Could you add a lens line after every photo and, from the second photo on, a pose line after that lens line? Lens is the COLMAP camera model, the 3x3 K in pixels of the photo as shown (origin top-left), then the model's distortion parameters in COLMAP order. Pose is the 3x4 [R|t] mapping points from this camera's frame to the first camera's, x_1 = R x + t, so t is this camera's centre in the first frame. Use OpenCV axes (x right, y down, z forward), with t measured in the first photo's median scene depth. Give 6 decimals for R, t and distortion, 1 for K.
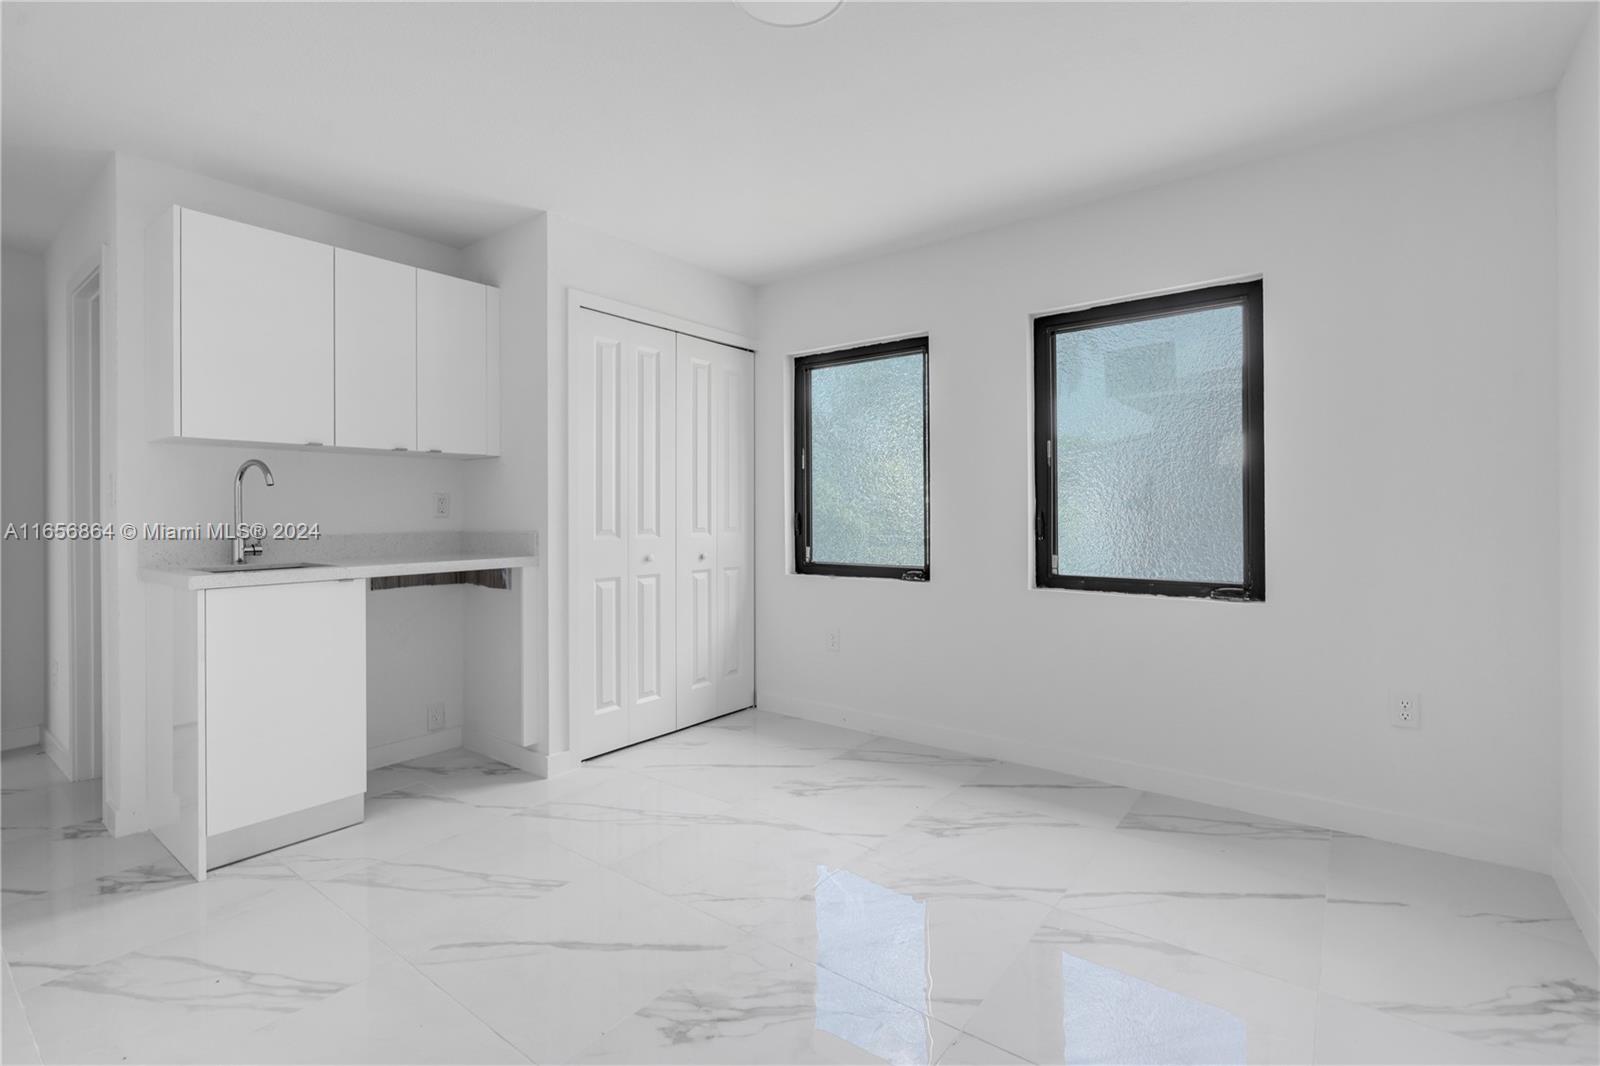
lens RADIAL K [[738.6, 0, 795.7], [0, 738.6, 549.3], [0, 0, 1]] dist [0.000444, 0.000665]
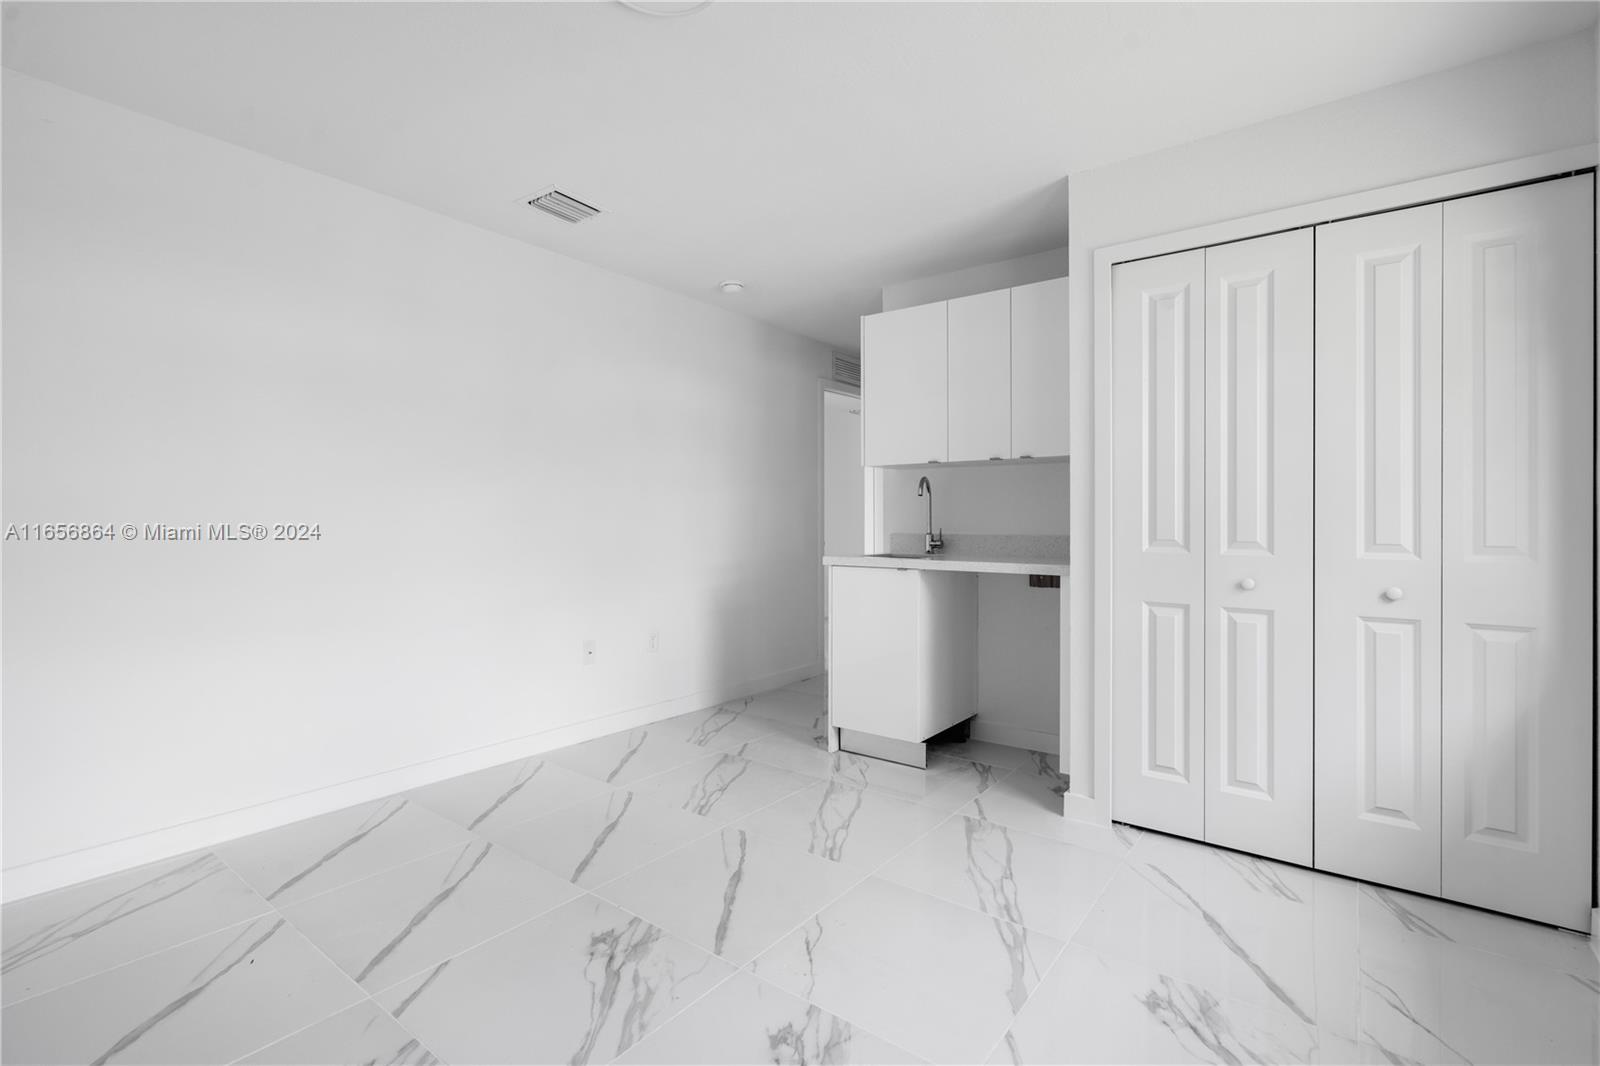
lens RADIAL K [[738.6, 0, 795.7], [0, 738.6, 549.3], [0, 0, 1]] dist [0.000444, 0.000665]
pose [[-0.004466, 0.046166, -0.998924, 0.548077], [-0.052259, 0.997558, 0.046337, -0.034588], [0.998624, 0.052410, -0.002042, 0.679614]]
